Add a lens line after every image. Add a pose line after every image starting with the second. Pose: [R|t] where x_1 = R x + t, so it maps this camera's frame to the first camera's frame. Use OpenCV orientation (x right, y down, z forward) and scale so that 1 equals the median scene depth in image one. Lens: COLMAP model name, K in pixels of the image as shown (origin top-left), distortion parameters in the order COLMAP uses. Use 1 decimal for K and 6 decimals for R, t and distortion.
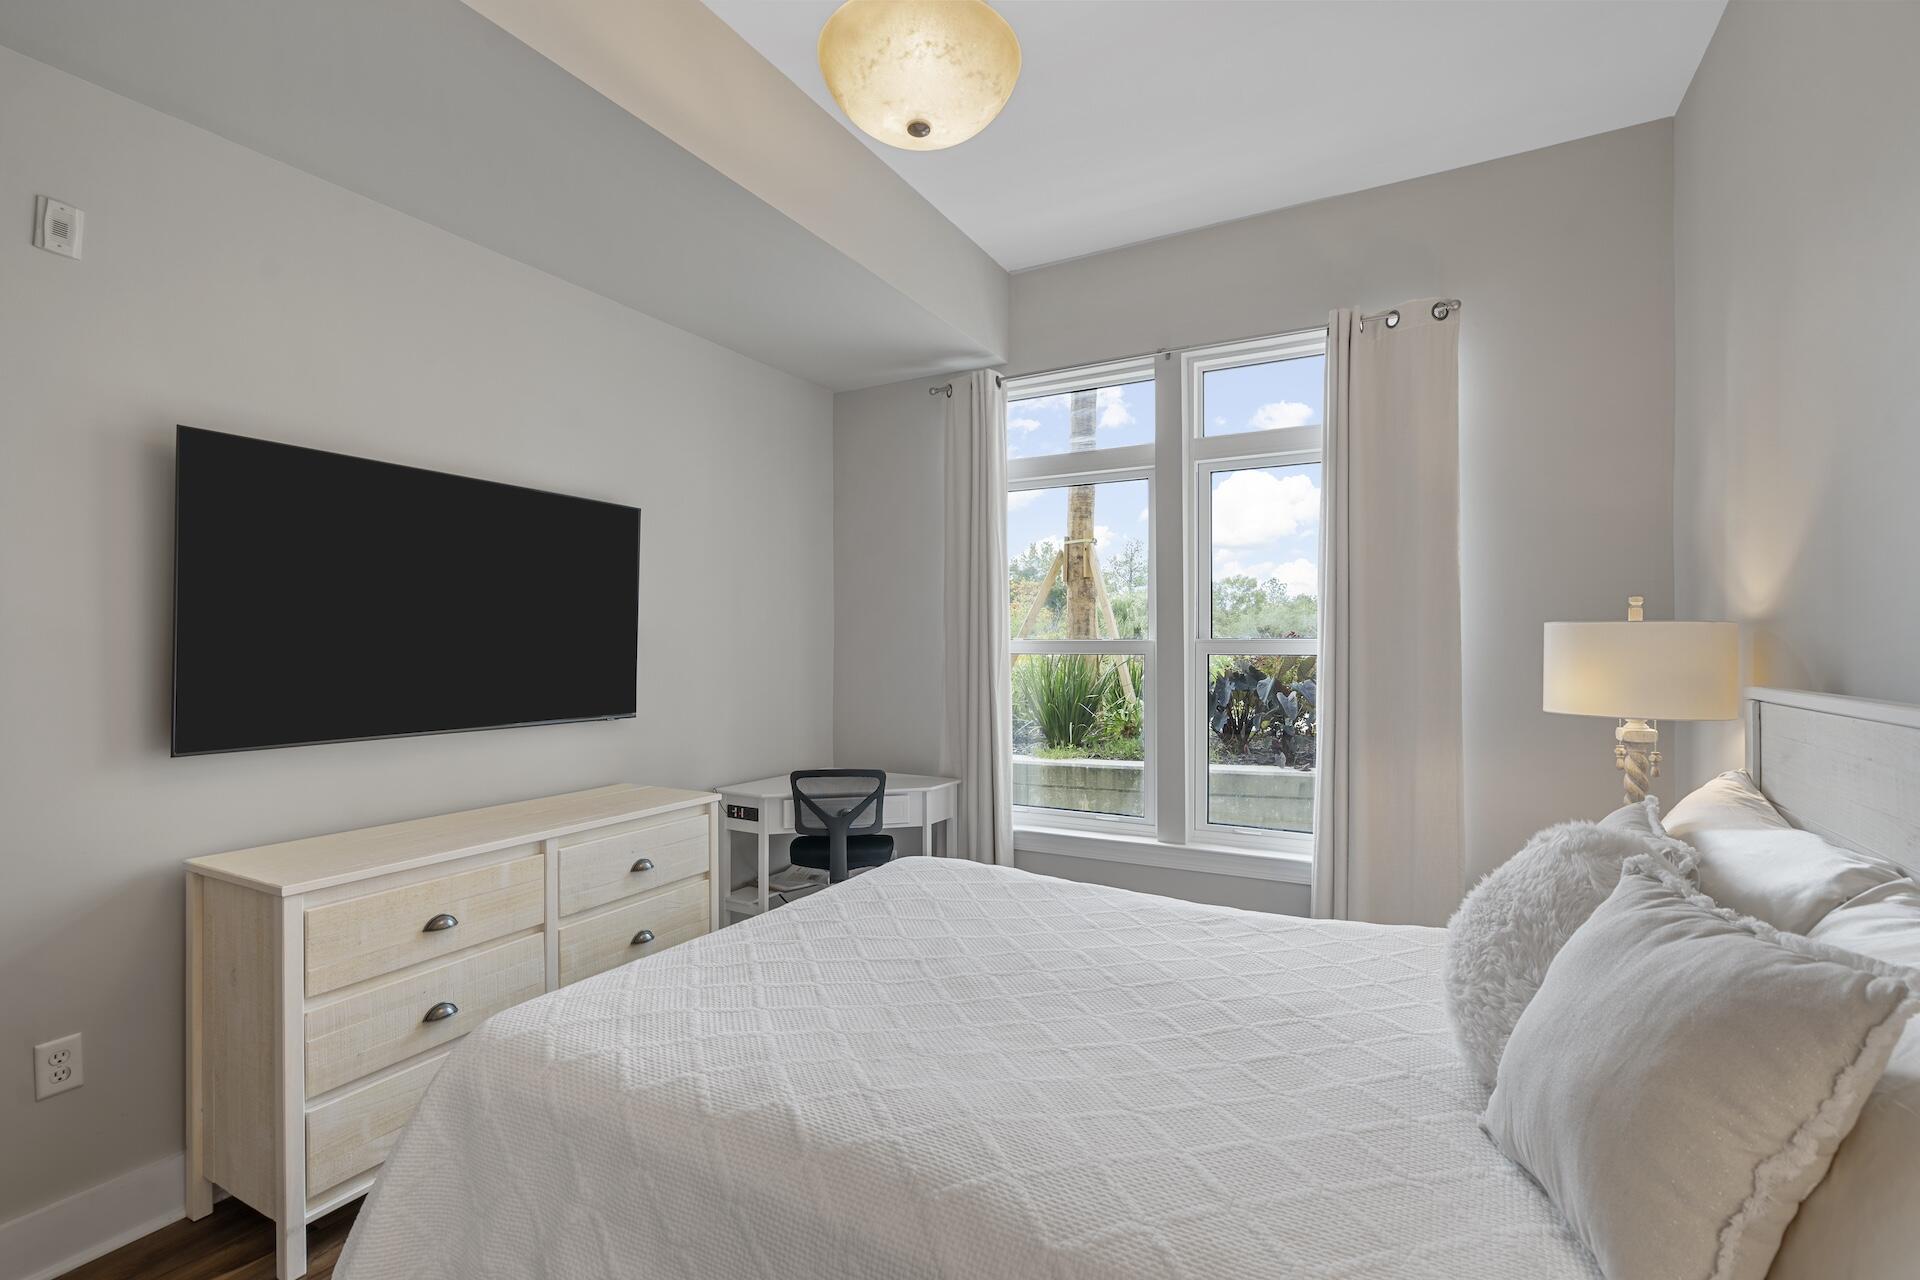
lens RADIAL K [[865.3, 0, 956.9], [0, 865.3, 648.8], [0, 0, 1]] dist [-0.004749, 0.002419]
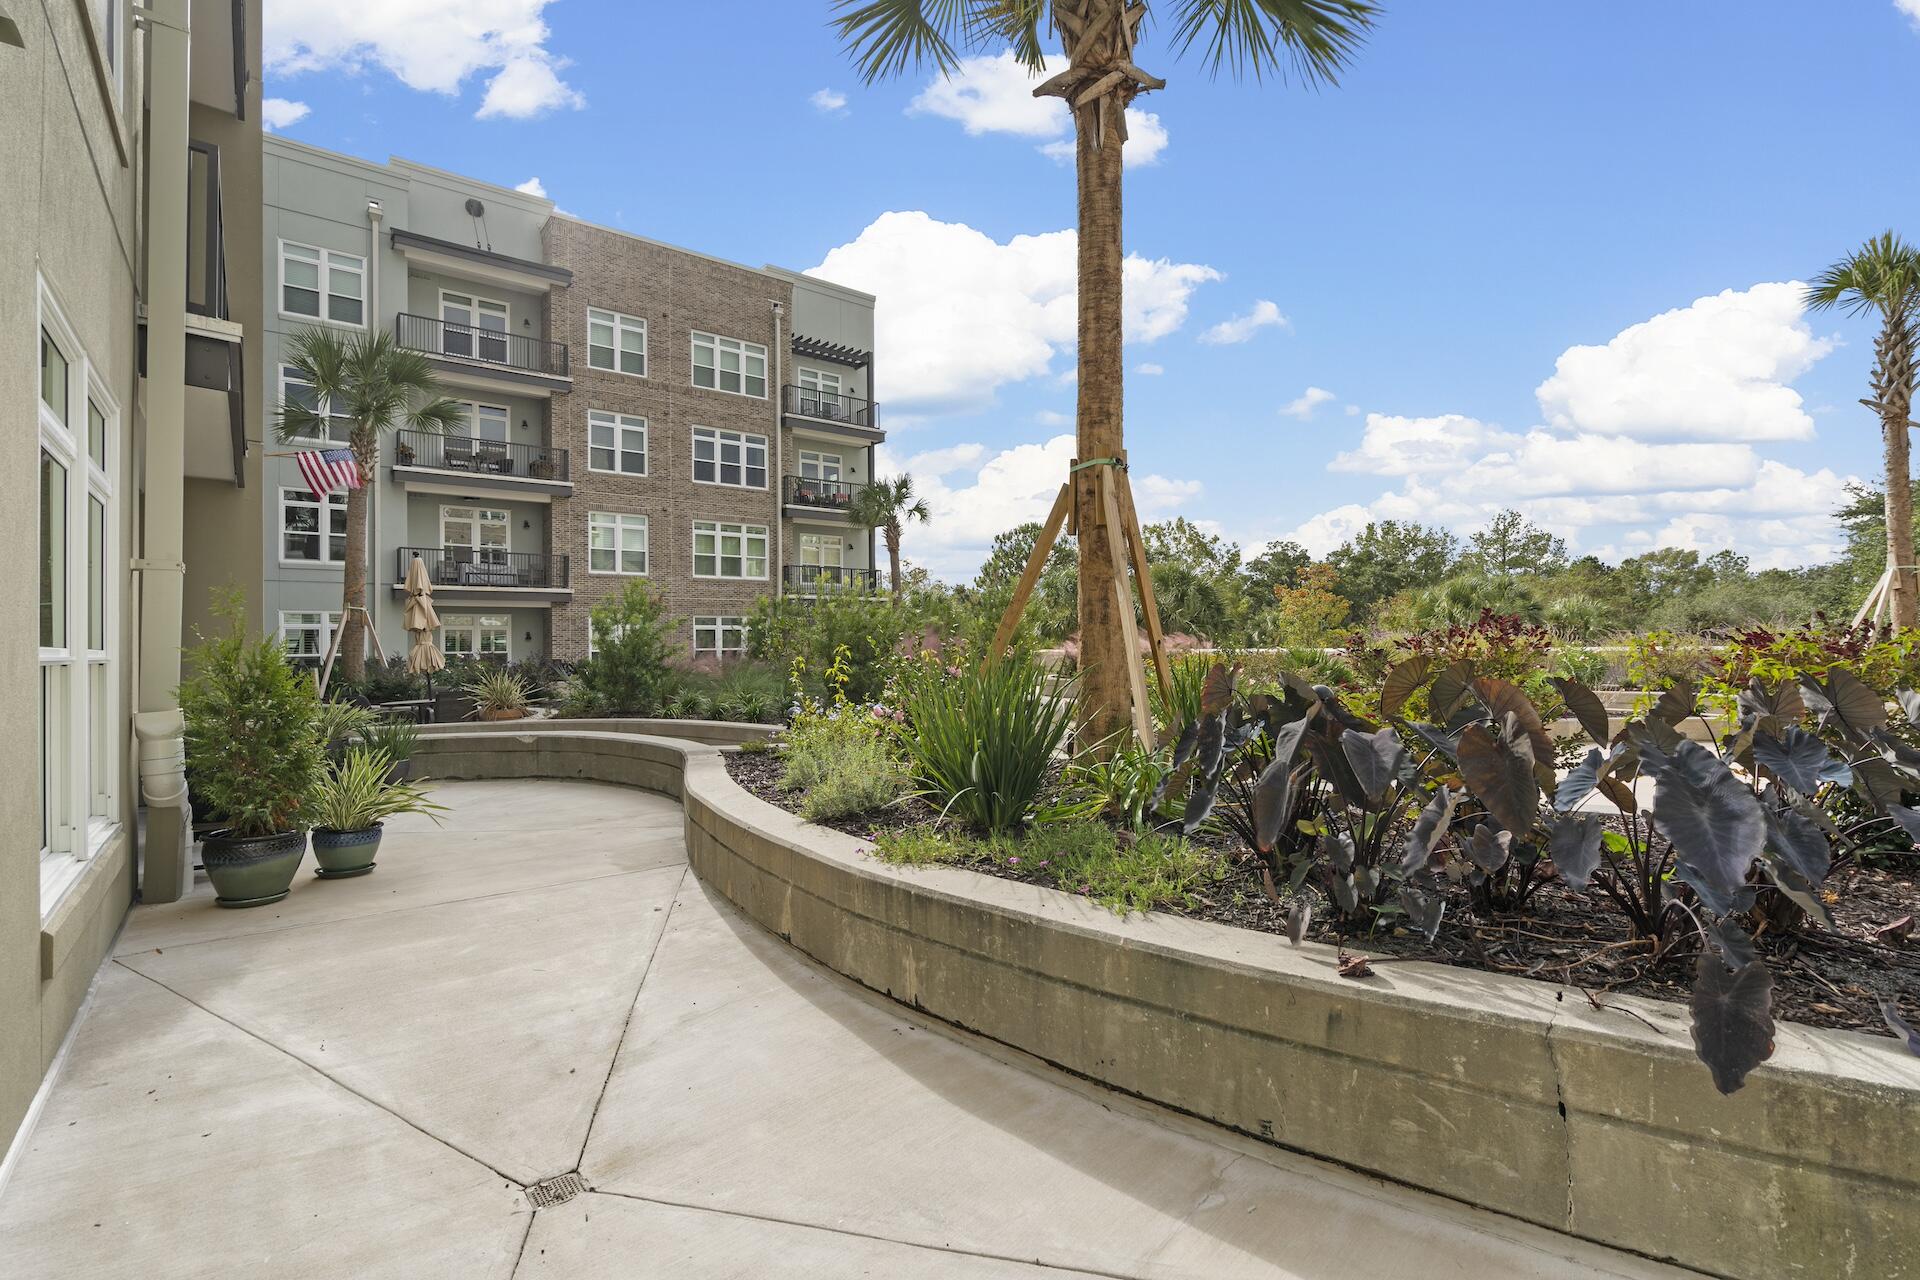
lens RADIAL K [[865.3, 0, 959.2], [0, 865.3, 640.1], [0, 0, 1]] dist [-0.004749, 0.002419]
pose [[0.926291, -0.012383, -0.376607, 0.276234], [0.009028, 0.999902, -0.010671, -0.000310], [0.376702, 0.006485, 0.926312, 0.422787]]
